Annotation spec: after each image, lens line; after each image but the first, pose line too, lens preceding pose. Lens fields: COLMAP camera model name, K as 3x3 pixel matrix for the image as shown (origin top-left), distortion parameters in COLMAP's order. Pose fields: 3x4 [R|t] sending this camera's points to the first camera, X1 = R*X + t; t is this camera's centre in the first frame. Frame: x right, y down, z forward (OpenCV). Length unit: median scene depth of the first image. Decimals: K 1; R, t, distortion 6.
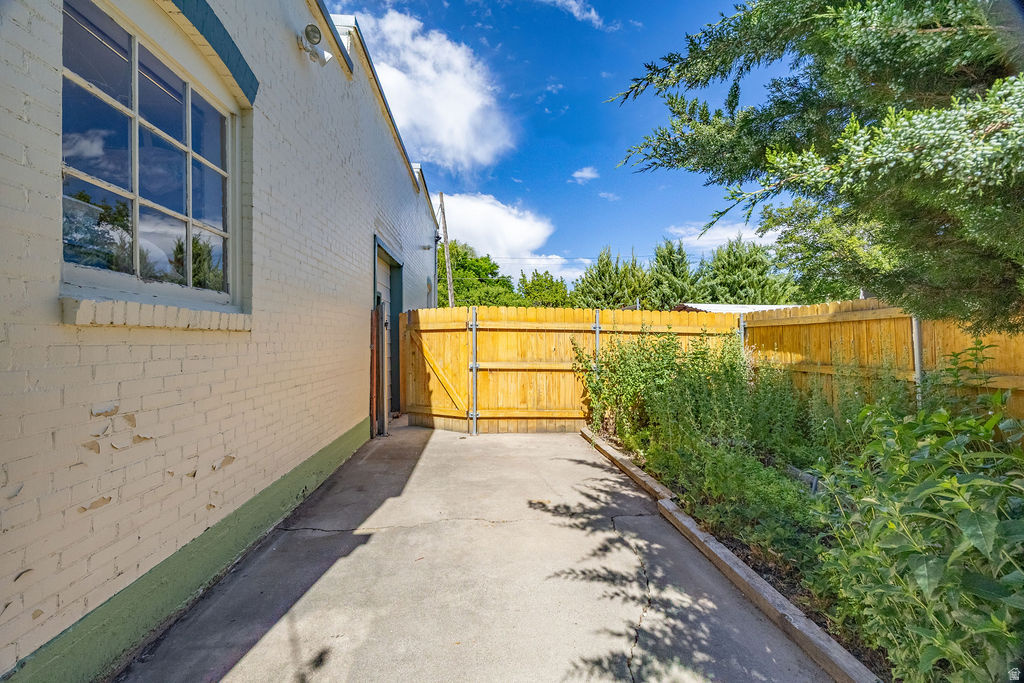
lens RADIAL K [[409.4, 0, 506.8], [0, 409.4, 339.0], [0, 0, 1]] dist [-0.007480, 0.000004]
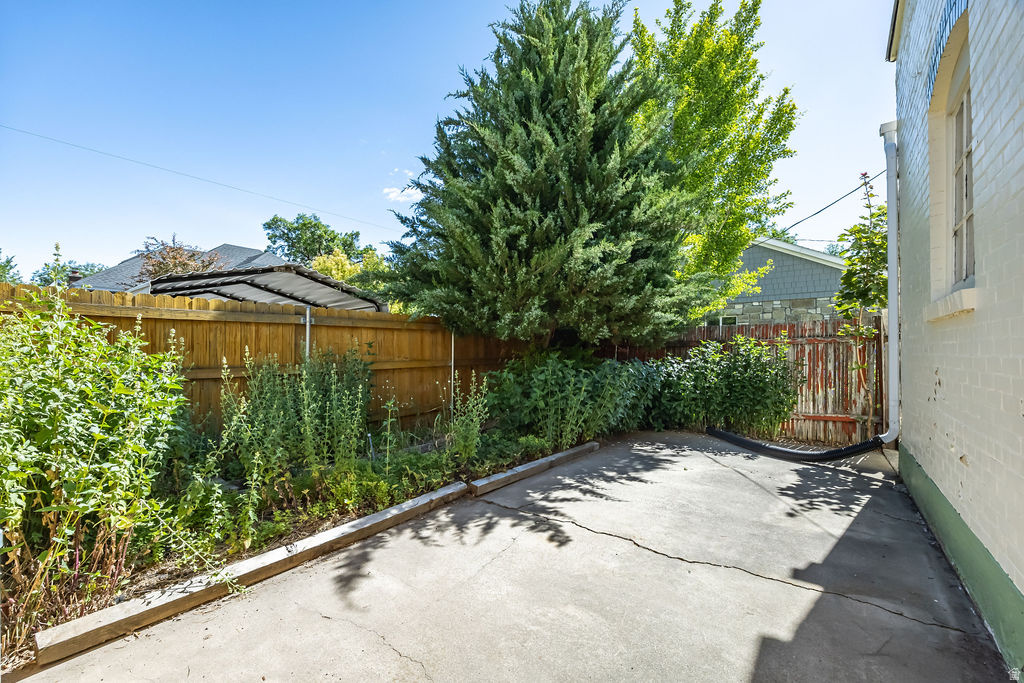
lens RADIAL K [[409.4, 0, 501.4], [0, 409.4, 346.5], [0, 0, 1]] dist [-0.007480, 0.000004]
pose [[-0.740107, 0.010193, 0.672412, -0.396221], [0.001610, 0.999909, -0.013386, 0.041481], [-0.672488, -0.008825, -0.740056, 1.728189]]
